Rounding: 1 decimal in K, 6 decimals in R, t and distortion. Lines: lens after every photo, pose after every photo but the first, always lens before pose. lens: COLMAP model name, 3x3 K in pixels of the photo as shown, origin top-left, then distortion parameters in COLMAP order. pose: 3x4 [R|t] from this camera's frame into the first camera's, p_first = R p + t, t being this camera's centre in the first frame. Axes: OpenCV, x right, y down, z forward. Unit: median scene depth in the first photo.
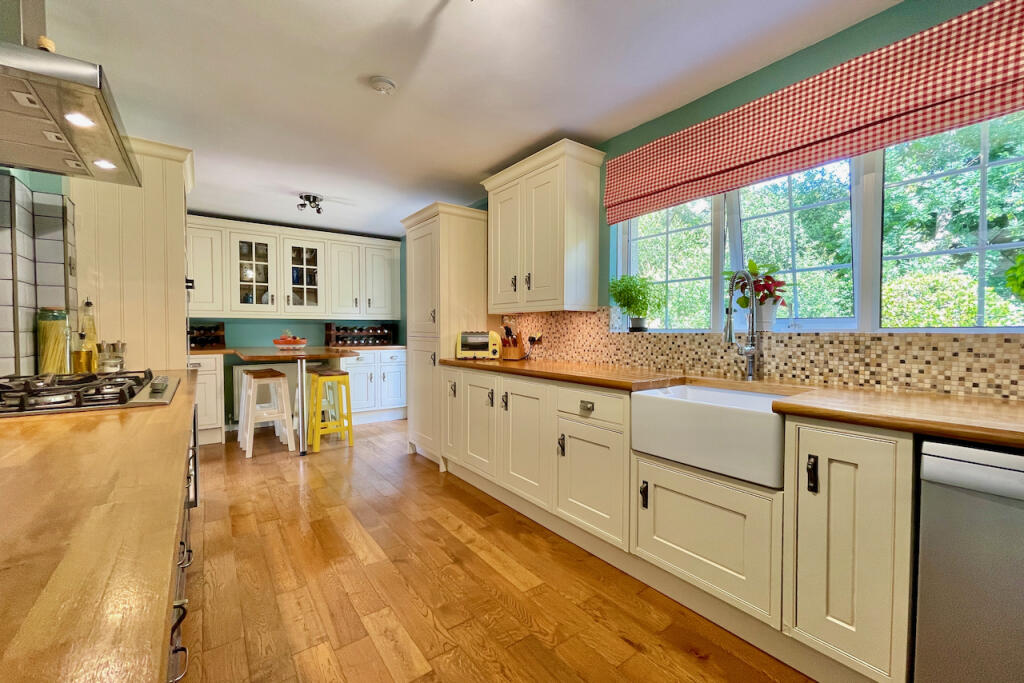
lens RADIAL K [[420.4, 0, 512.0], [0, 420.4, 341.5], [0, 0, 1]] dist [-0.002222, -0.000190]
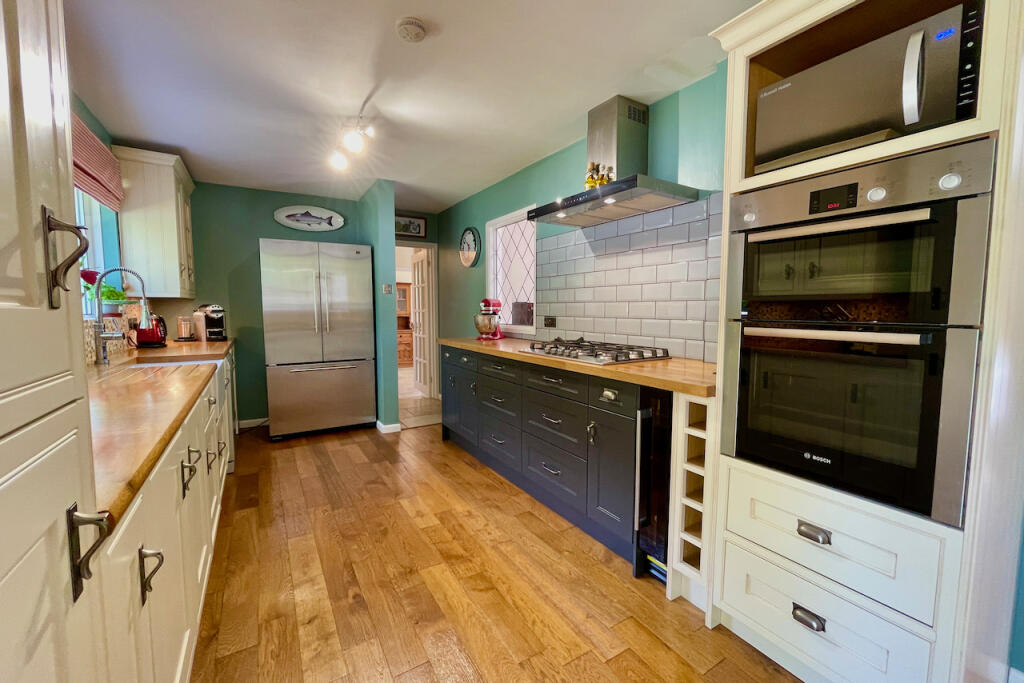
lens RADIAL K [[420.4, 0, 512.0], [0, 420.4, 341.5], [0, 0, 1]] dist [-0.002222, -0.000190]
pose [[-0.996088, -0.002600, 0.088330, -0.653442], [0.006797, 0.994351, 0.105925, -0.083126], [-0.088106, 0.106111, -0.990443, 2.086087]]
